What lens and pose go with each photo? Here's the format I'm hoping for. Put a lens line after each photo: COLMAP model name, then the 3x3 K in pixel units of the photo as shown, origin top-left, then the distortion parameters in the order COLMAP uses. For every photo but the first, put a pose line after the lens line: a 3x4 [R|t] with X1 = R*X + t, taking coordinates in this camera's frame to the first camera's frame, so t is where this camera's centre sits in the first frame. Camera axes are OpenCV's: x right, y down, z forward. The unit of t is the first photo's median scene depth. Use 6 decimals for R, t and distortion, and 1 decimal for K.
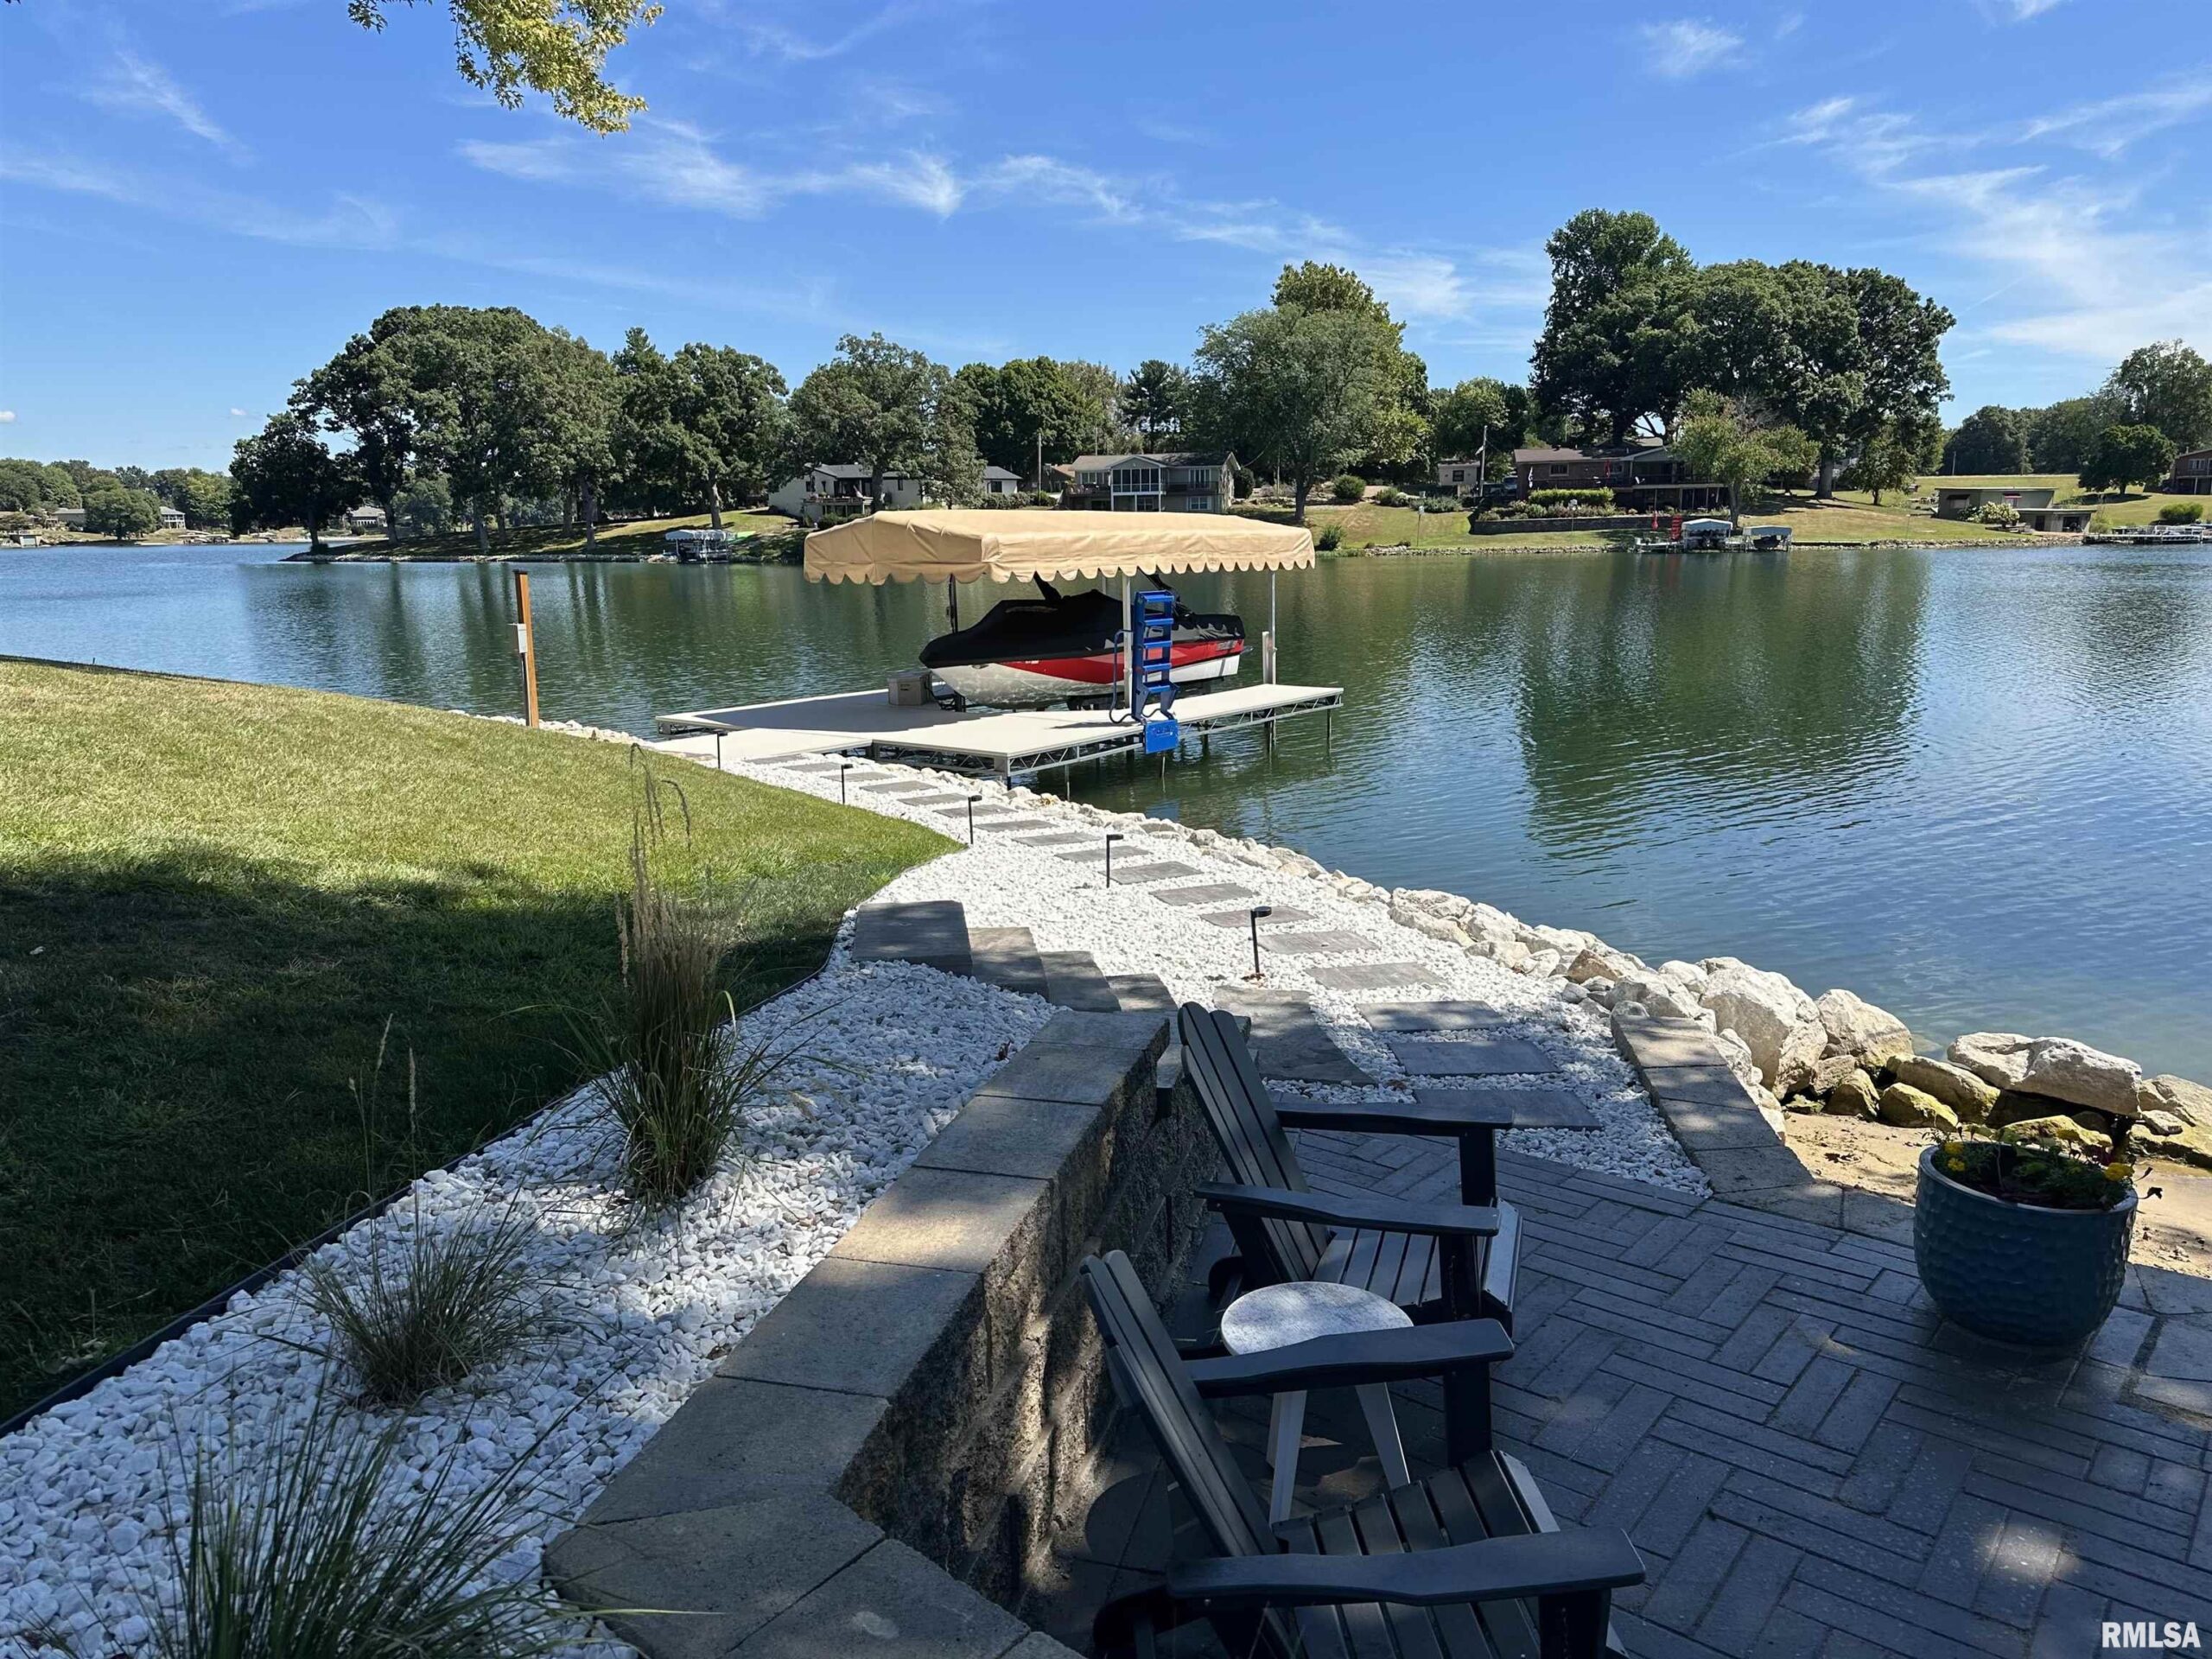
lens RADIAL K [[1531.6, 0, 1090.9], [0, 1531.6, 841.1], [0, 0, 1]] dist [0.143477, -0.228336]
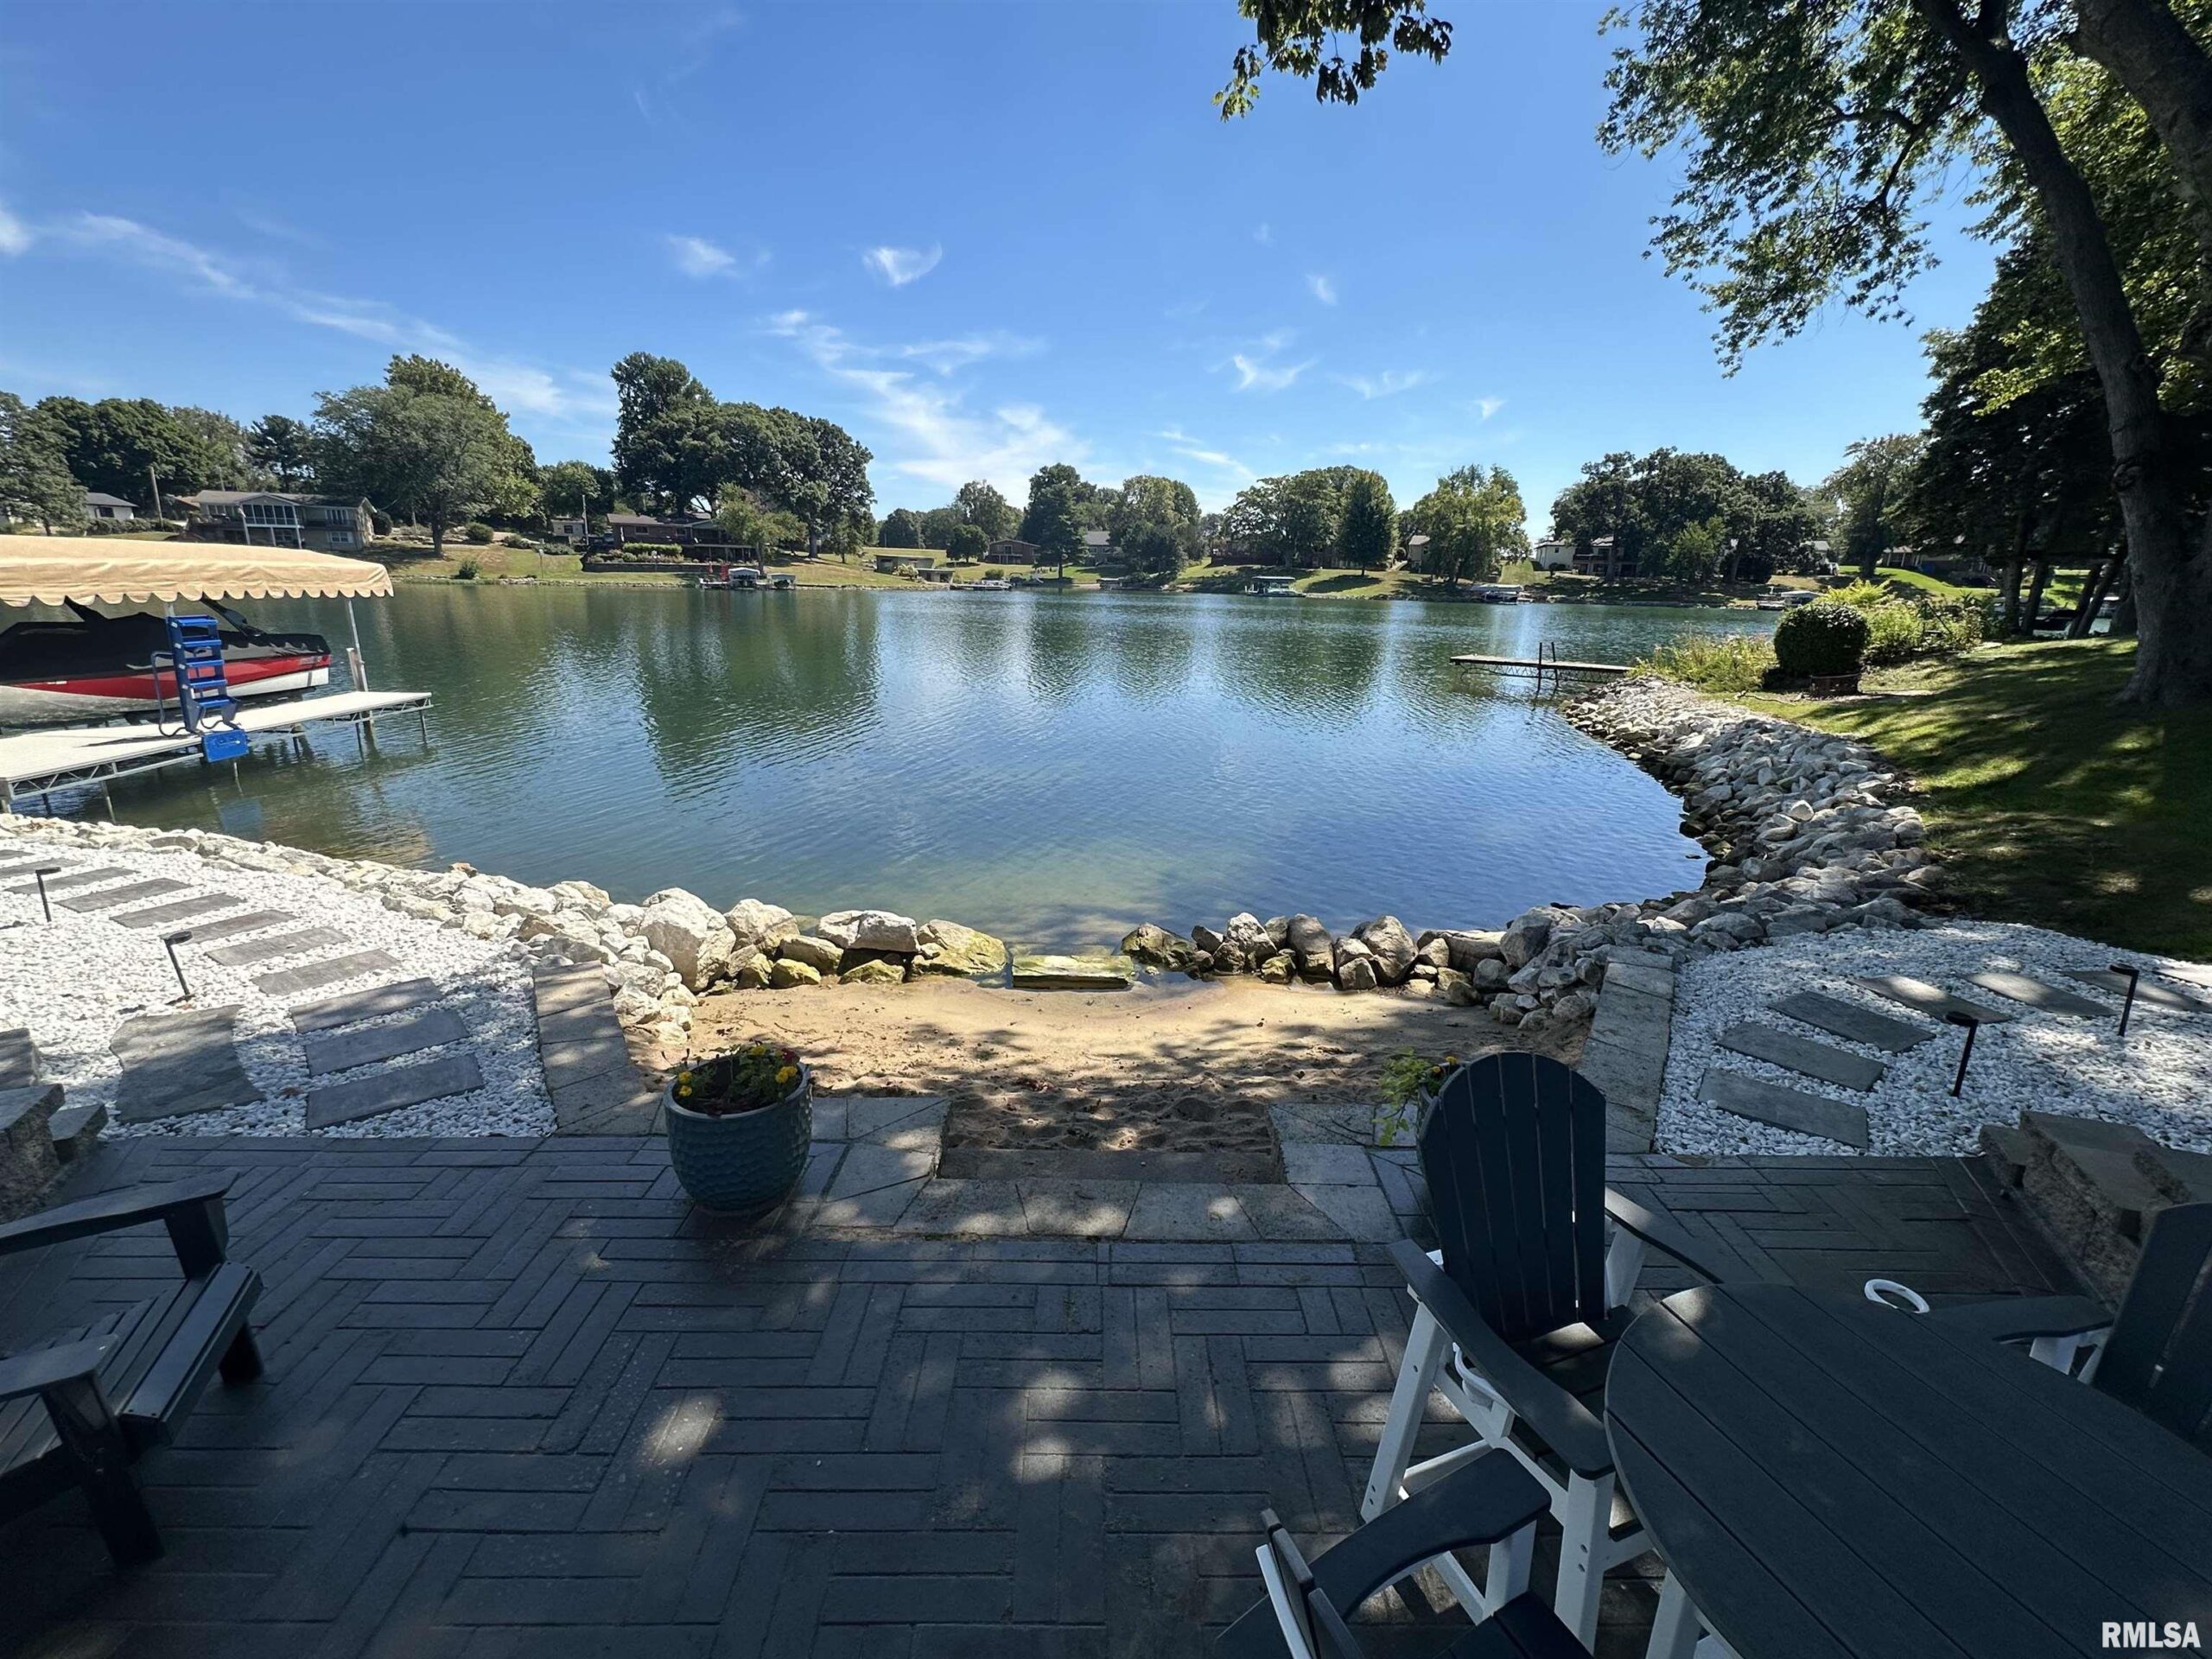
lens RADIAL K [[978.4, 0, 1106.0], [0, 978.4, 829.5], [0, 0, 1]] dist [-0.000995, 0.000325]
pose [[0.761315, -0.134650, 0.634246, 0.009566], [0.096933, 0.990842, 0.094001, -0.001512], [-0.641095, -0.010085, 0.767395, 0.004260]]
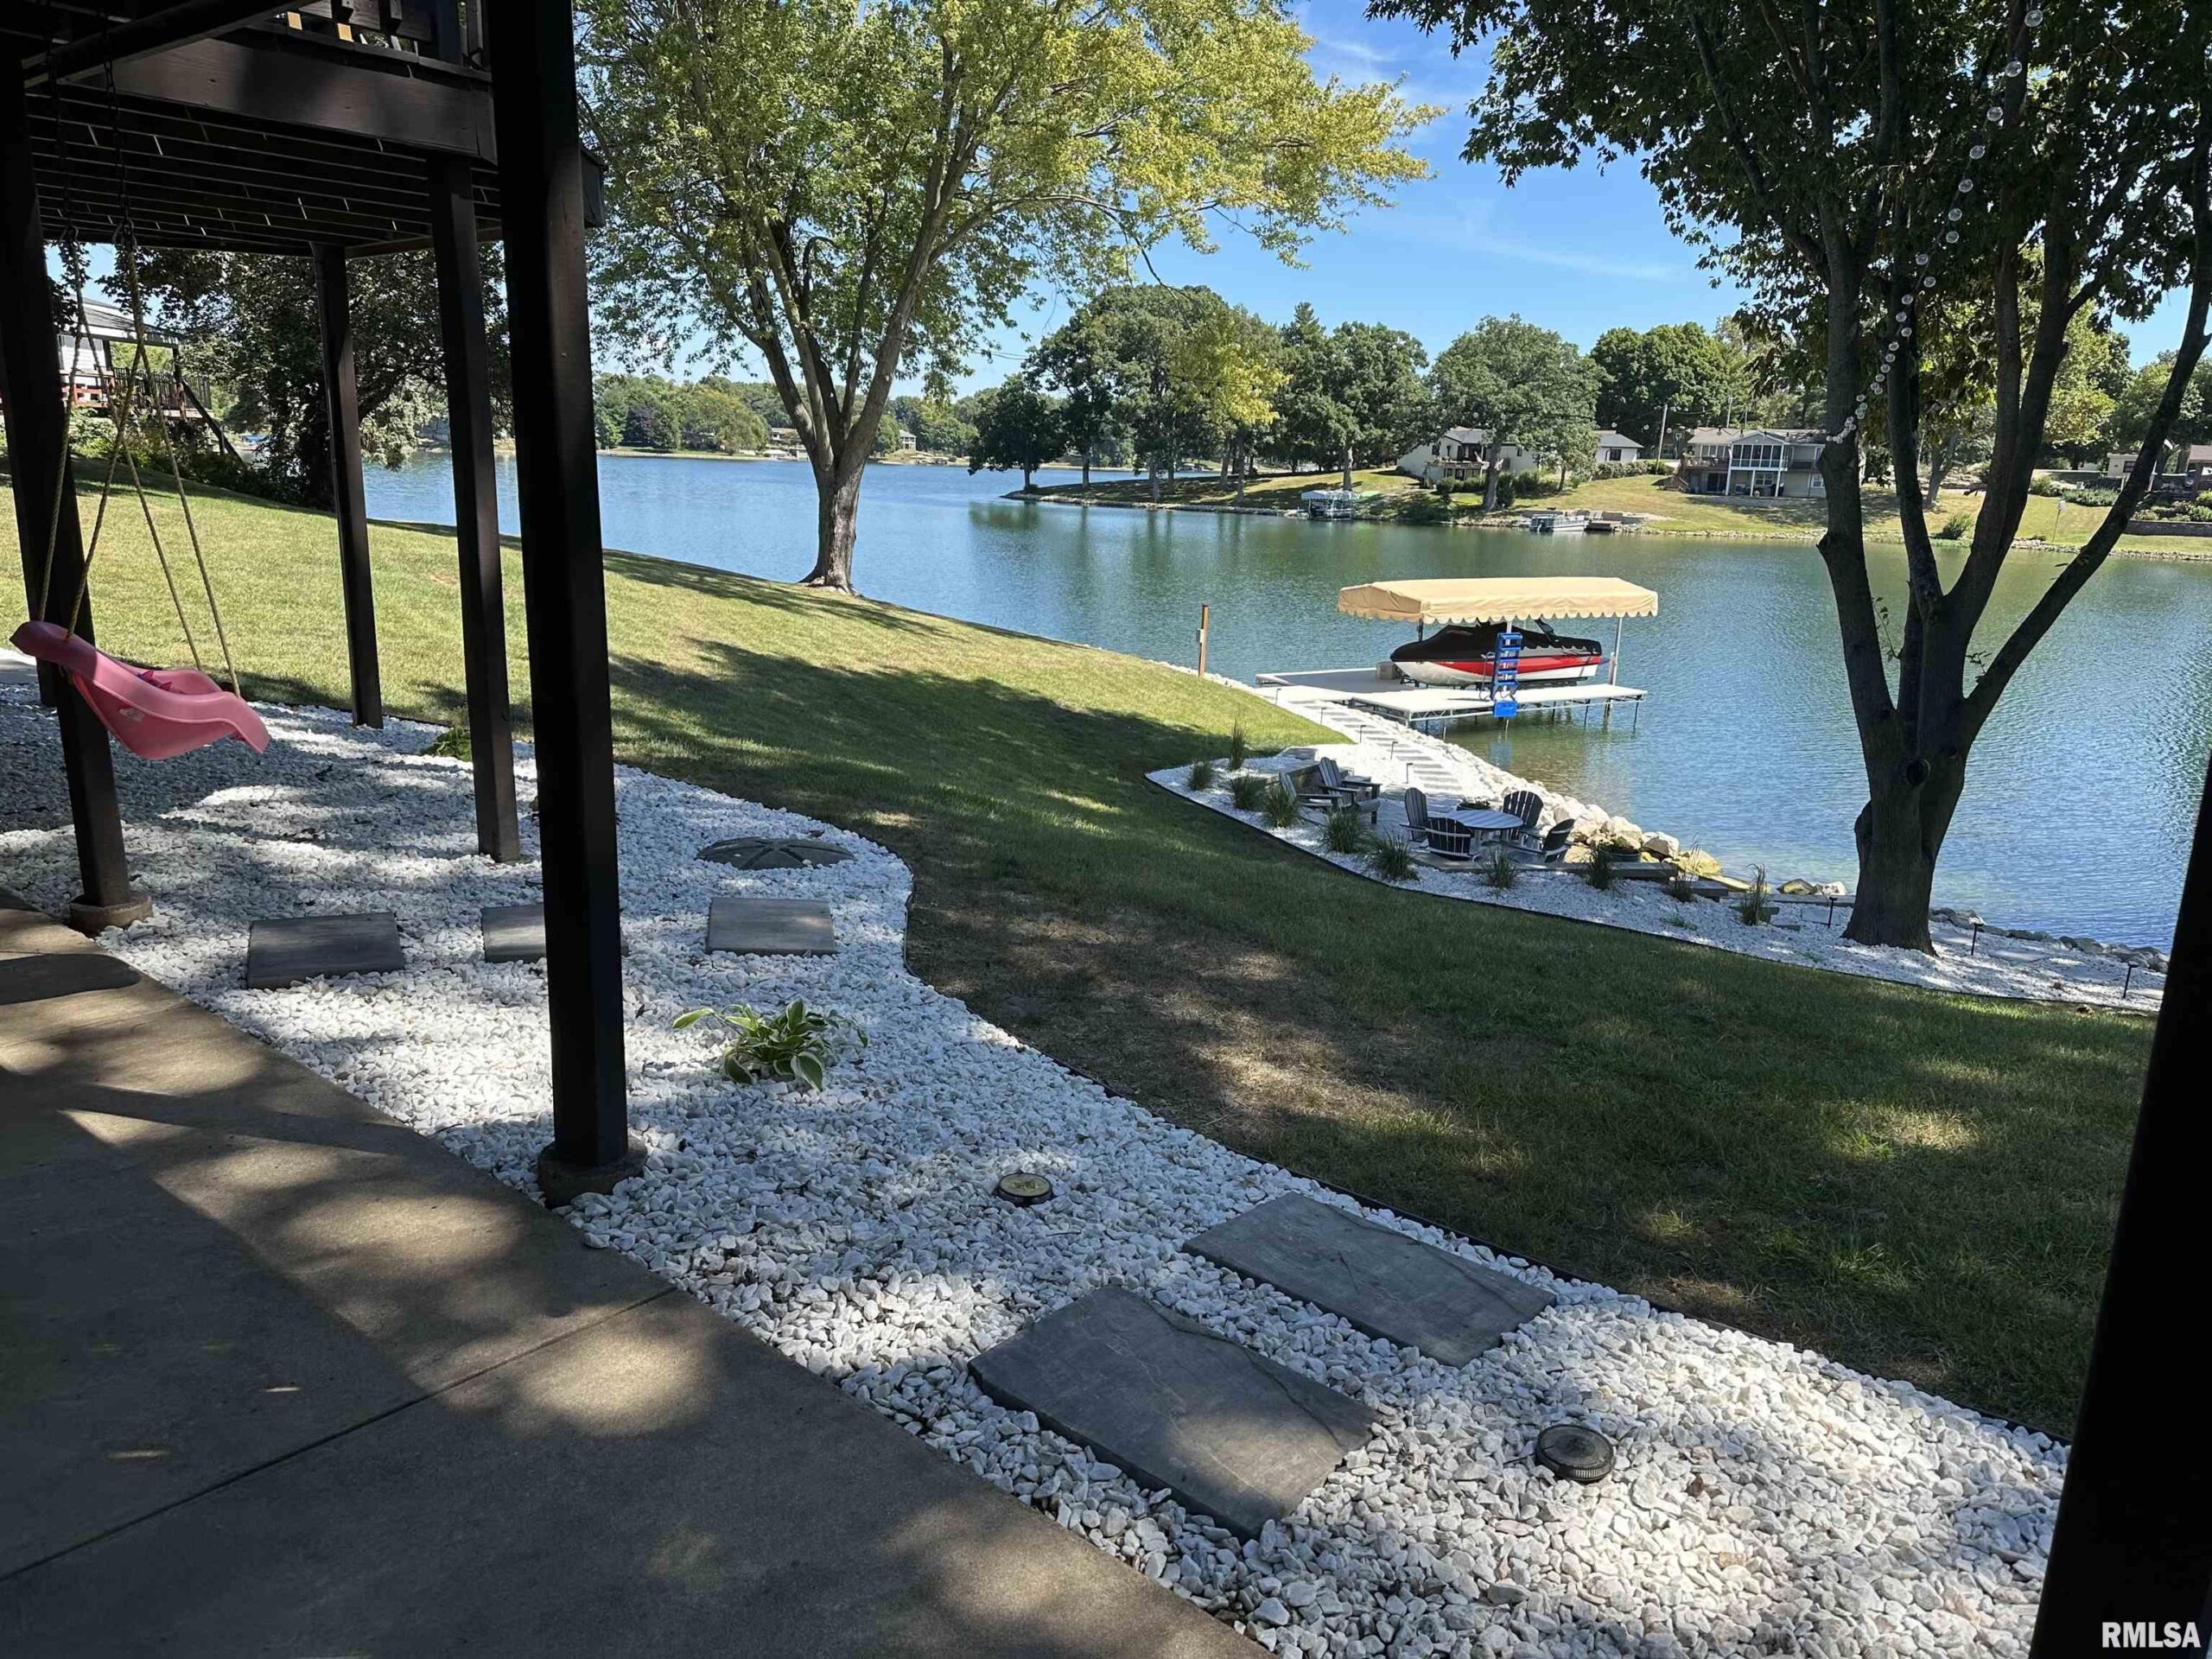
lens RADIAL K [[1531.6, 0, 1090.9], [0, 1531.6, 841.1], [0, 0, 1]] dist [0.143477, -0.228336]
pose [[0.920089, 0.134013, -0.368070, 0.039244], [-0.118536, 0.990856, 0.064457, 0.004202], [0.373343, -0.015677, 0.927561, -0.128659]]
